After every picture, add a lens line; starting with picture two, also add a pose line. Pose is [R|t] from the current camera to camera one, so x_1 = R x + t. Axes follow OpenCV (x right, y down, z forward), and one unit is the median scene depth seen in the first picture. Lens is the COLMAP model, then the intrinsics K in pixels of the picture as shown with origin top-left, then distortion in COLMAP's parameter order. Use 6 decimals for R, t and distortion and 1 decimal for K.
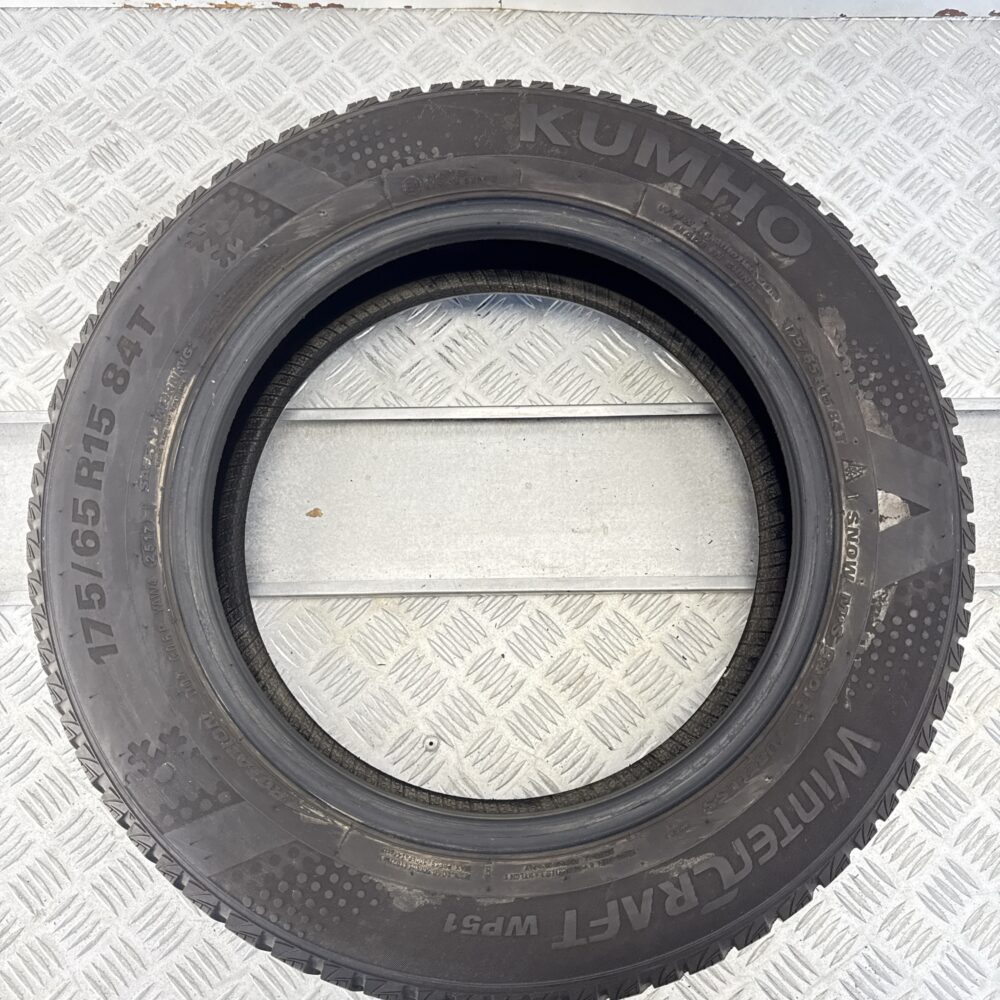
lens RADIAL K [[938.9, 0, 495.4], [0, 938.9, 507.0], [0, 0, 1]] dist [0.040928, -0.072995]
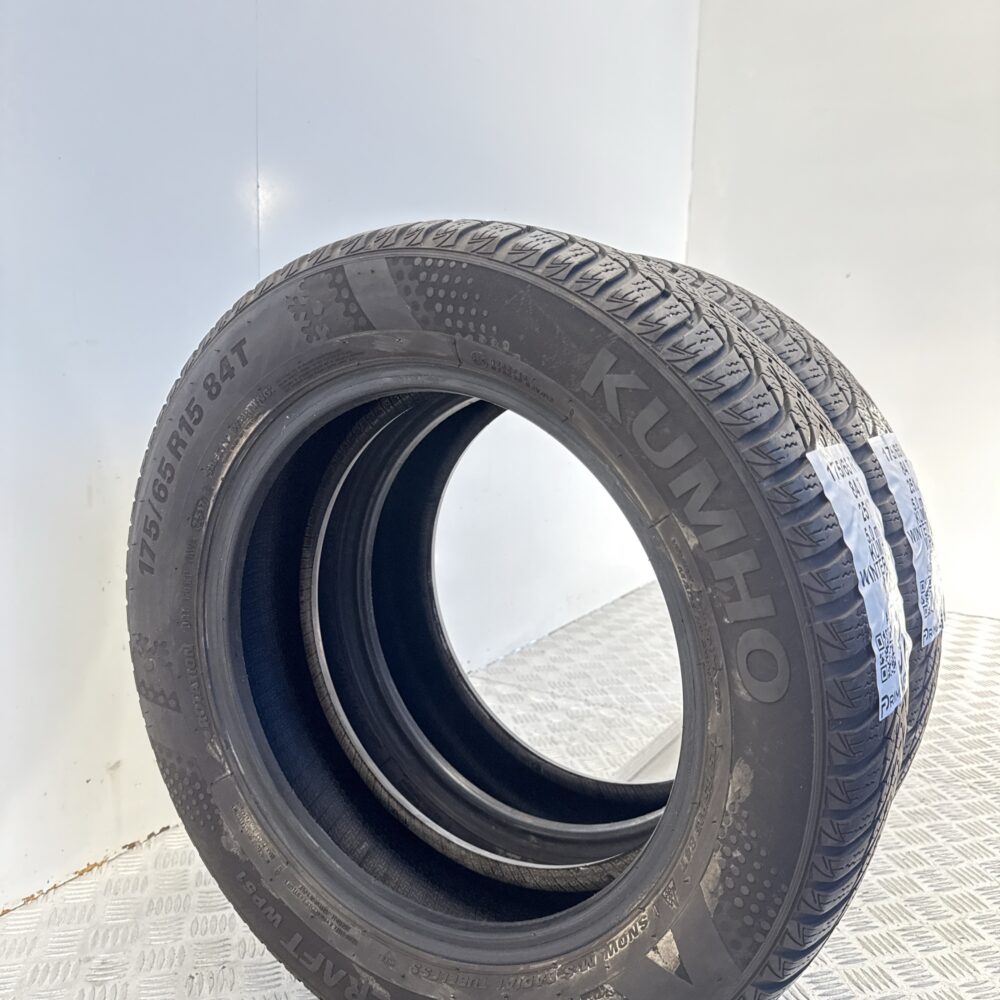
lens RADIAL K [[949.7, 0, 500.0], [0, 949.7, 500.0], [0, 0, 1]] dist [0.116208, -0.273415]
pose [[0.714333, 0.593907, -0.370137, 0.367403], [-0.340103, 0.756880, 0.558089, -0.789631], [0.611603, -0.272777, 0.742654, 0.282401]]
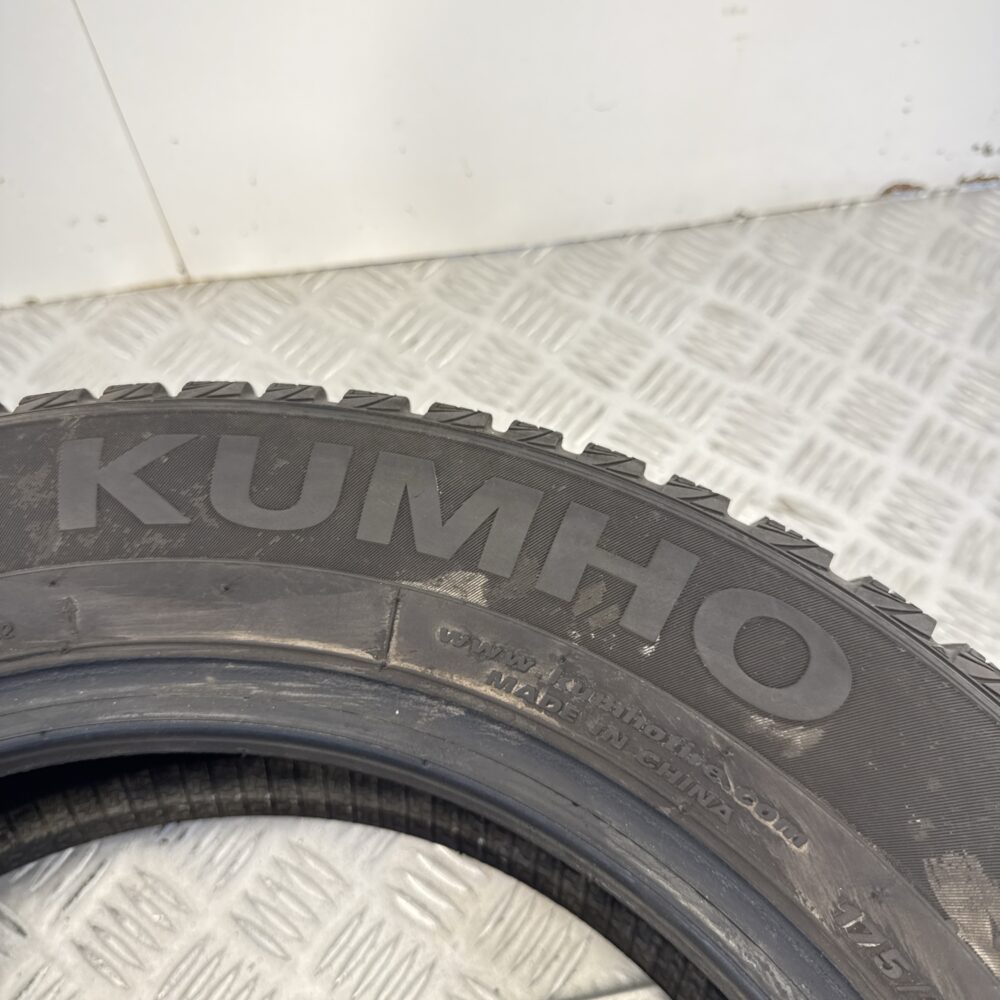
lens RADIAL K [[949.7, 0, 500.0], [0, 949.7, 500.0], [0, 0, 1]] dist [0.116208, -0.273415]
pose [[0.984278, -0.155422, 0.083909, 0.178150], [0.173107, 0.943222, -0.283491, -0.261149], [-0.035084, 0.293559, 0.955297, 0.623192]]
